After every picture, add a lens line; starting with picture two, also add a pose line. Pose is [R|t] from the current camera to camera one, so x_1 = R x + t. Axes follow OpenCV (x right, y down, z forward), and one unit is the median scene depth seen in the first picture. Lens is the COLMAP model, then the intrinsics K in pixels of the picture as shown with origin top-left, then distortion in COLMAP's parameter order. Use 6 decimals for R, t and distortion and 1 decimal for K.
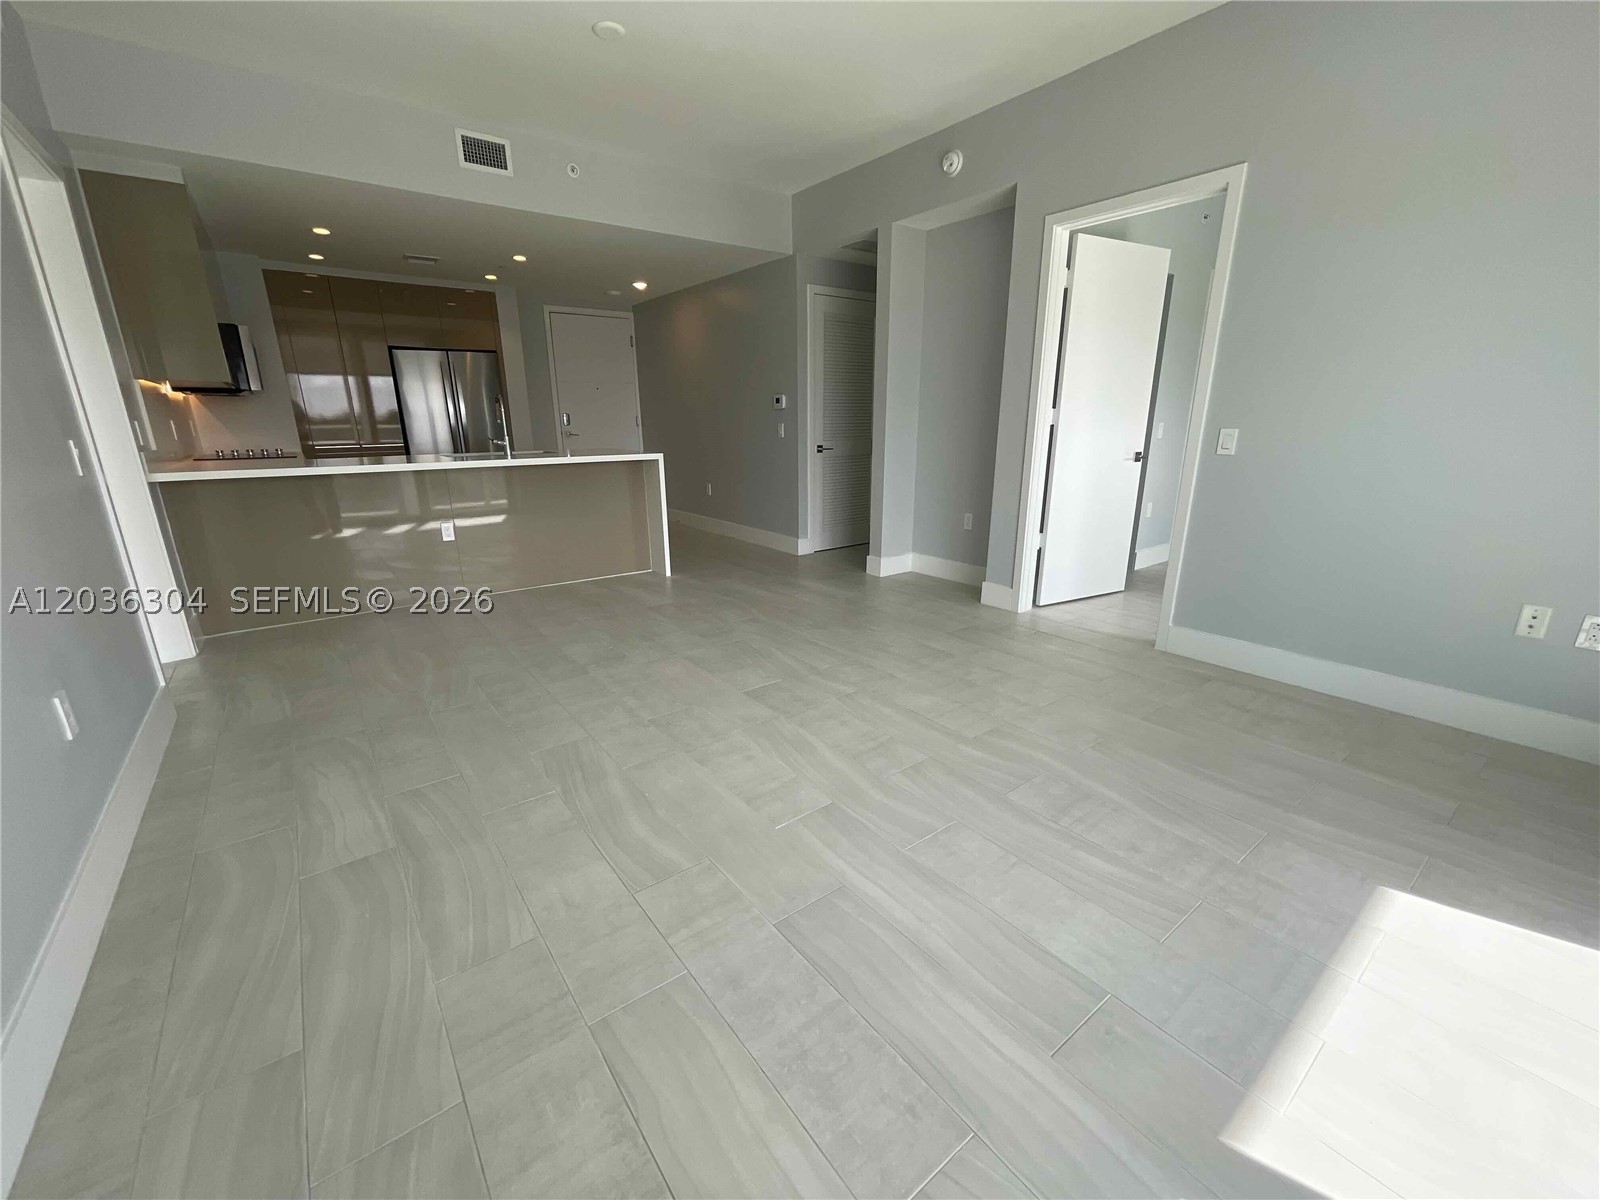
lens RADIAL K [[652.4, 0, 798.5], [0, 652.4, 605.9], [0, 0, 1]] dist [-0.001190, 0.000098]
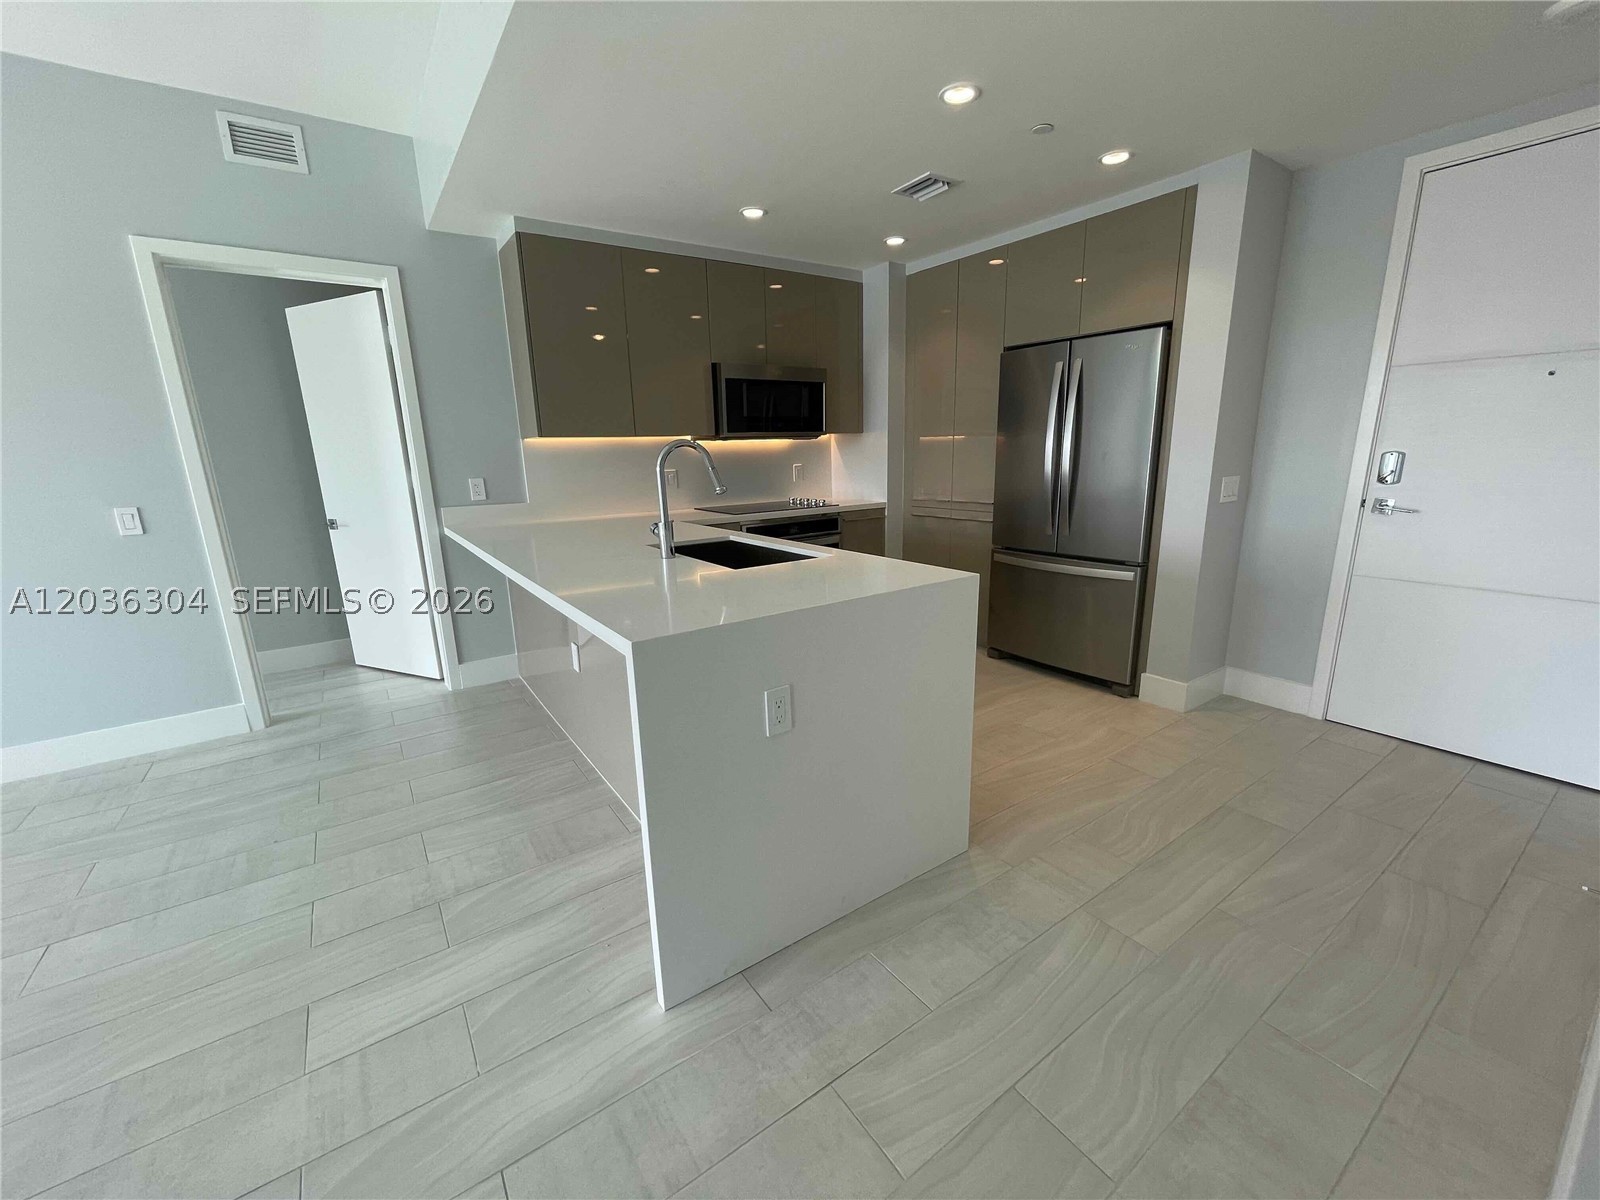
lens RADIAL K [[635.2, 0, 797.6], [0, 635.2, 607.0], [0, 0, 1]] dist [-0.001548, -0.000097]
pose [[-0.048589, 0.240069, -0.969539, 0.075572], [-0.255216, 0.935479, 0.244426, -0.598100], [0.965662, 0.259318, 0.015815, 1.939657]]
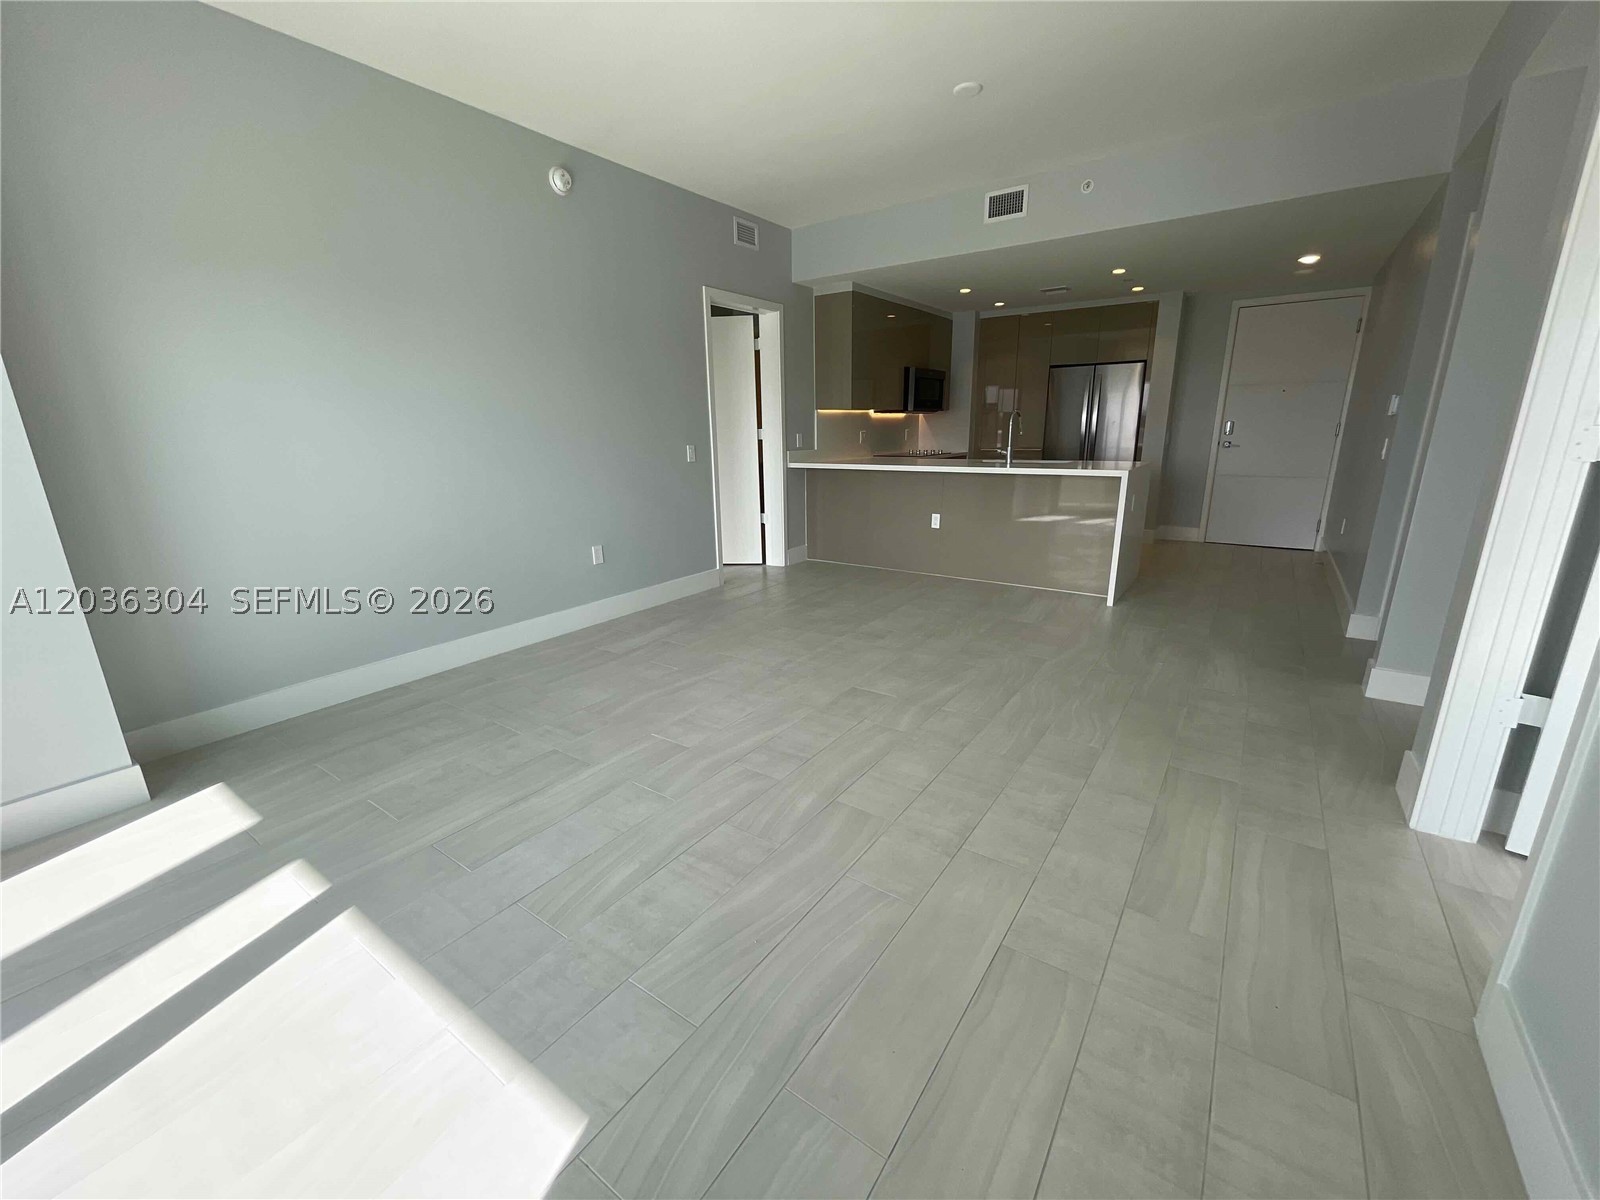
lens RADIAL K [[654.0, 0, 804.2], [0, 654.0, 609.4], [0, 0, 1]] dist [0.000041, -0.000073]
pose [[0.300110, 0.260574, -0.917625, 0.977149], [-0.253792, 0.949107, 0.186511, -0.200132], [0.919524, 0.176912, 0.350968, 0.570107]]
